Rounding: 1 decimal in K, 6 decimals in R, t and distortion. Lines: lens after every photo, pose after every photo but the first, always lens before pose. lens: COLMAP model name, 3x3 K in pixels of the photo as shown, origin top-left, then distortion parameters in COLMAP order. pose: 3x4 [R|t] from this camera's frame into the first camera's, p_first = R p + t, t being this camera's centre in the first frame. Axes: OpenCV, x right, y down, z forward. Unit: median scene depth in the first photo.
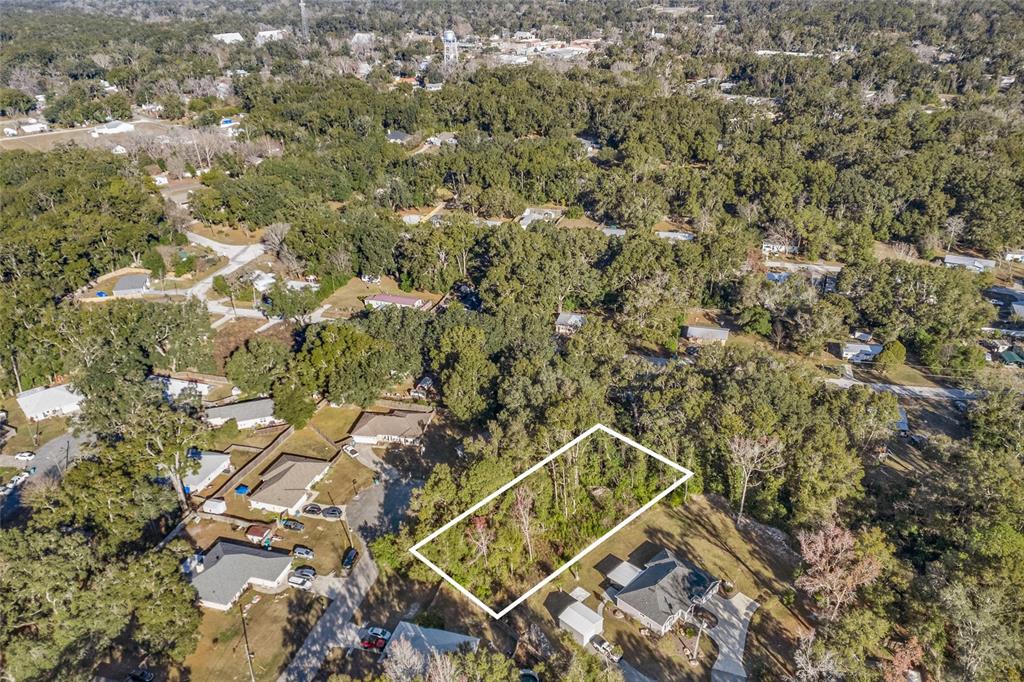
lens RADIAL K [[752.7, 0, 512.0], [0, 752.7, 341.0], [0, 0, 1]] dist [0.107799, -0.111610]
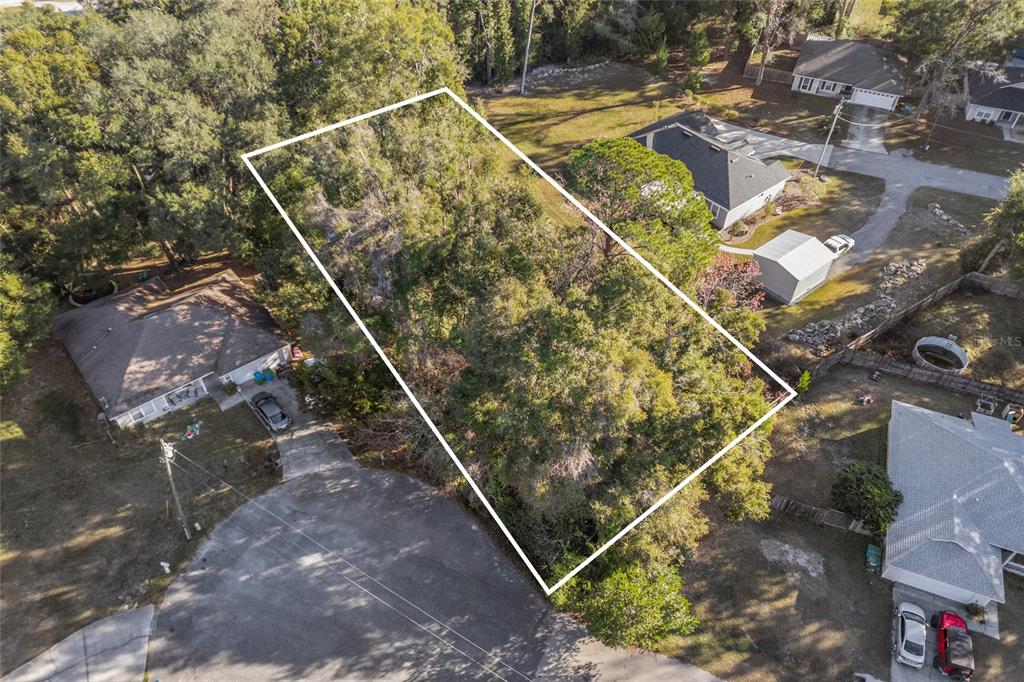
lens RADIAL K [[752.7, 0, 512.0], [0, 752.7, 341.0], [0, 0, 1]] dist [0.107799, -0.111610]
pose [[0.083277, -0.683843, 0.724862, -0.313671], [0.402430, 0.688516, 0.603320, 0.000006], [-0.911655, 0.241464, 0.332536, 0.892204]]
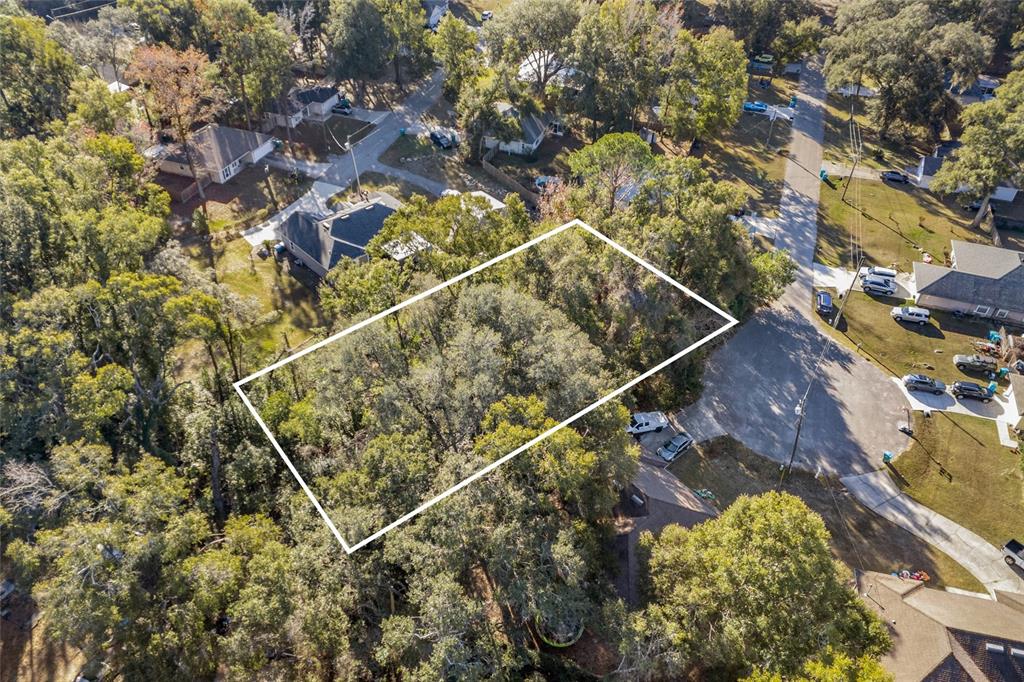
lens RADIAL K [[752.7, 0, 512.0], [0, 752.7, 341.0], [0, 0, 1]] dist [0.107799, -0.111610]
pose [[-0.999238, -0.022430, 0.031928, 0.027306], [0.020171, 0.403511, 0.914752, -0.283443], [-0.033401, 0.914700, -0.402752, 1.286452]]
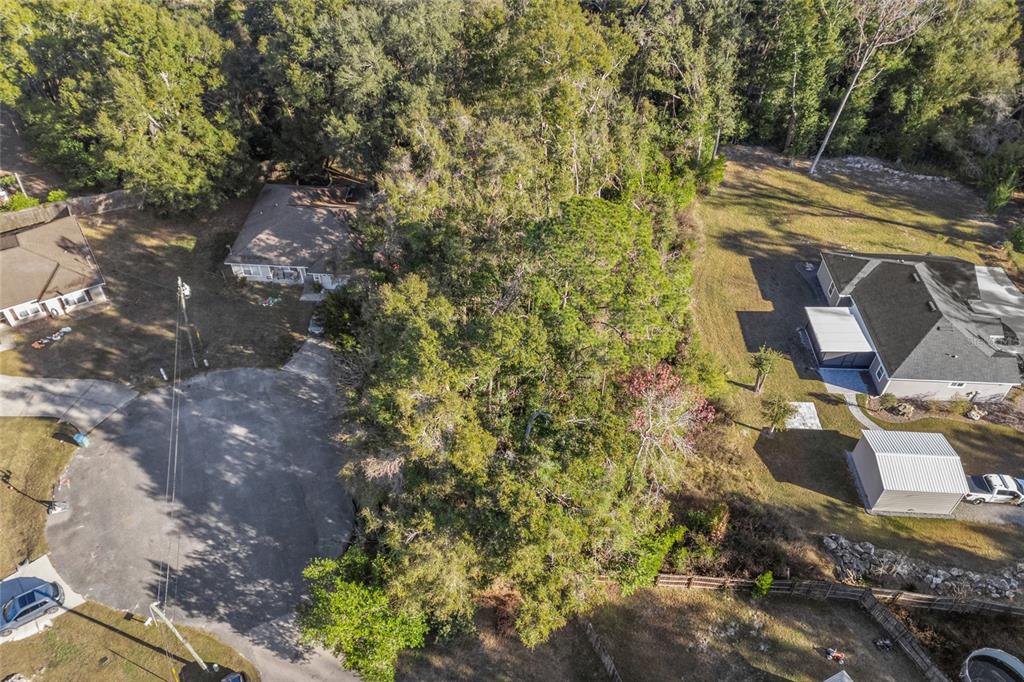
lens RADIAL K [[752.7, 0, 512.0], [0, 752.7, 341.0], [0, 0, 1]] dist [0.107799, -0.111610]
pose [[0.728986, -0.445678, 0.519568, -0.224475], [0.259202, 0.882216, 0.393076, 0.074540], [-0.633556, -0.151874, 0.758644, 0.727029]]
